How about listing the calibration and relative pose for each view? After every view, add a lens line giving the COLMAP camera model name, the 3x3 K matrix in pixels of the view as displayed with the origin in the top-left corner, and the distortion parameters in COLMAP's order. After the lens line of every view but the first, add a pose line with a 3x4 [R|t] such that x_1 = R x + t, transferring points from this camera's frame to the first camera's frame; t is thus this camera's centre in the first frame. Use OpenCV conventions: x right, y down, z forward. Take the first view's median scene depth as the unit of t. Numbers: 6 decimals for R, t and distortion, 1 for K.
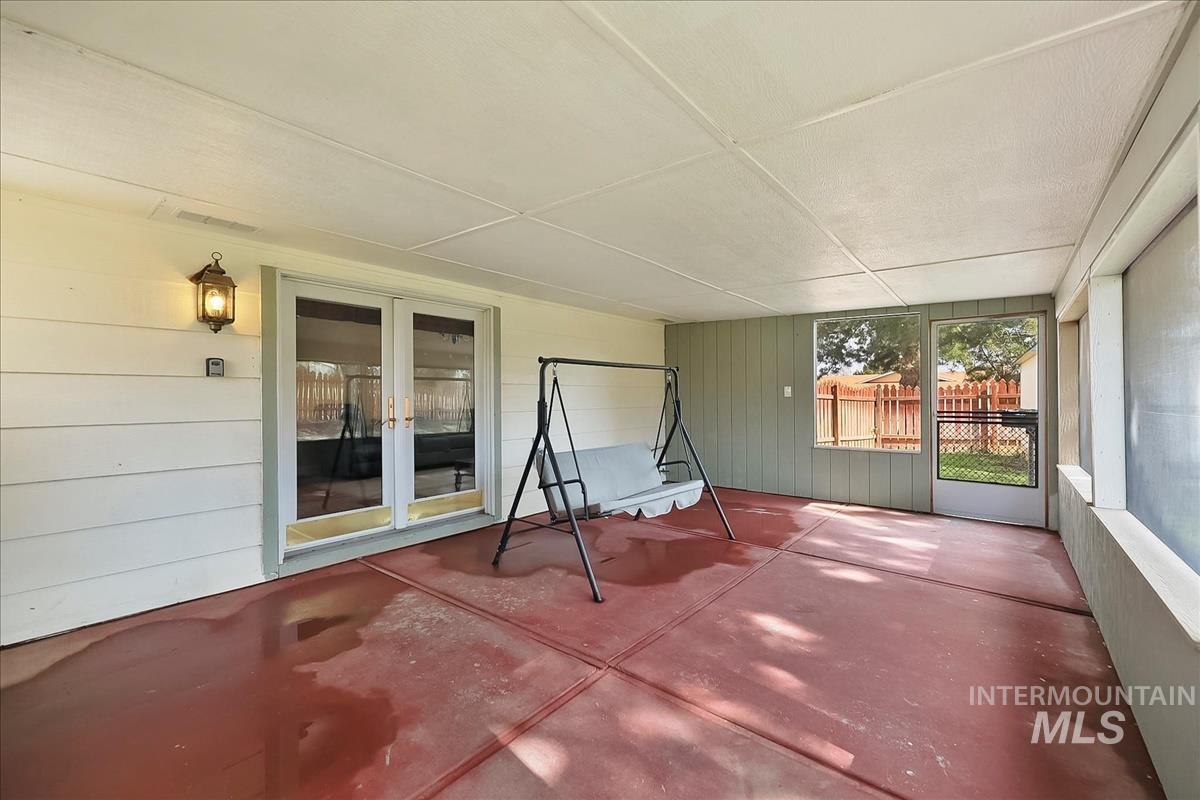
lens RADIAL K [[502.4, 0, 605.9], [0, 502.4, 396.2], [0, 0, 1]] dist [-0.002384, -0.000546]
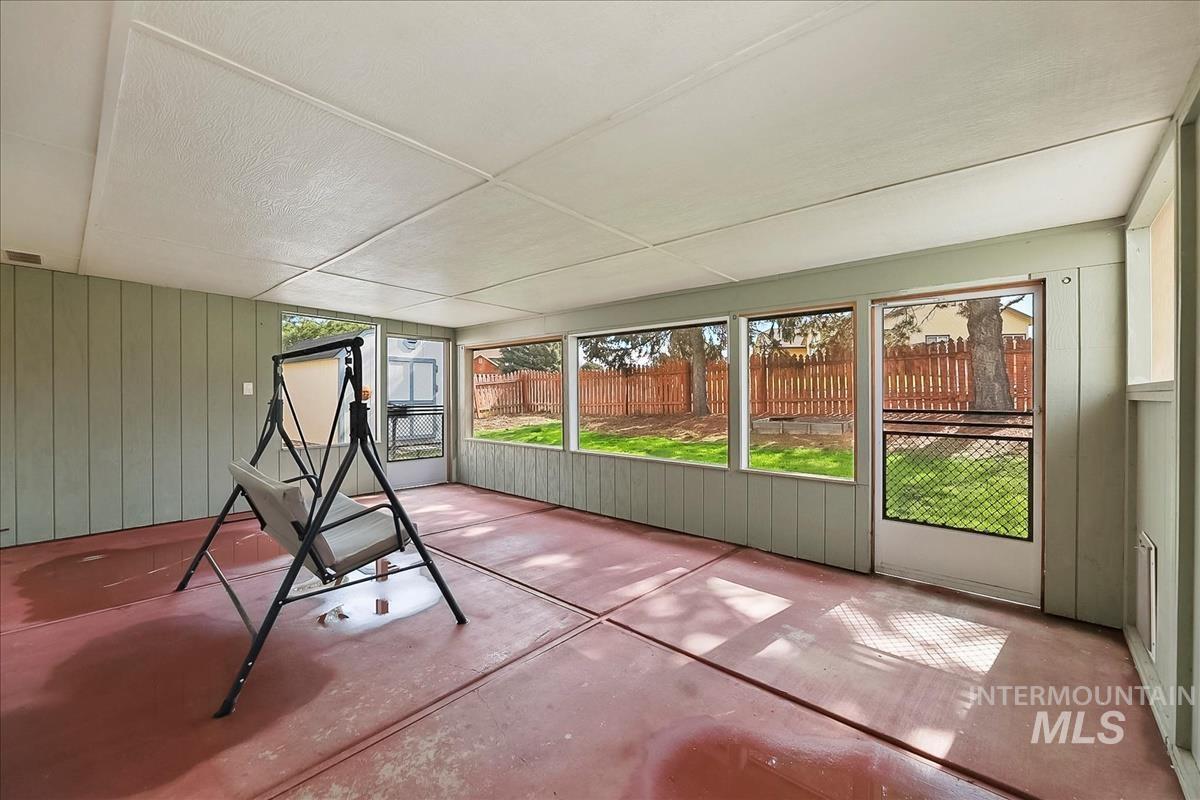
lens RADIAL K [[502.4, 0, 605.9], [0, 502.4, 399.3], [0, 0, 1]] dist [-0.002384, -0.000546]
pose [[0.001355, -0.002599, 0.999996, -0.921982], [0.002222, 0.999994, 0.002596, 0.013445], [-0.999997, 0.002218, 0.001361, 0.758896]]
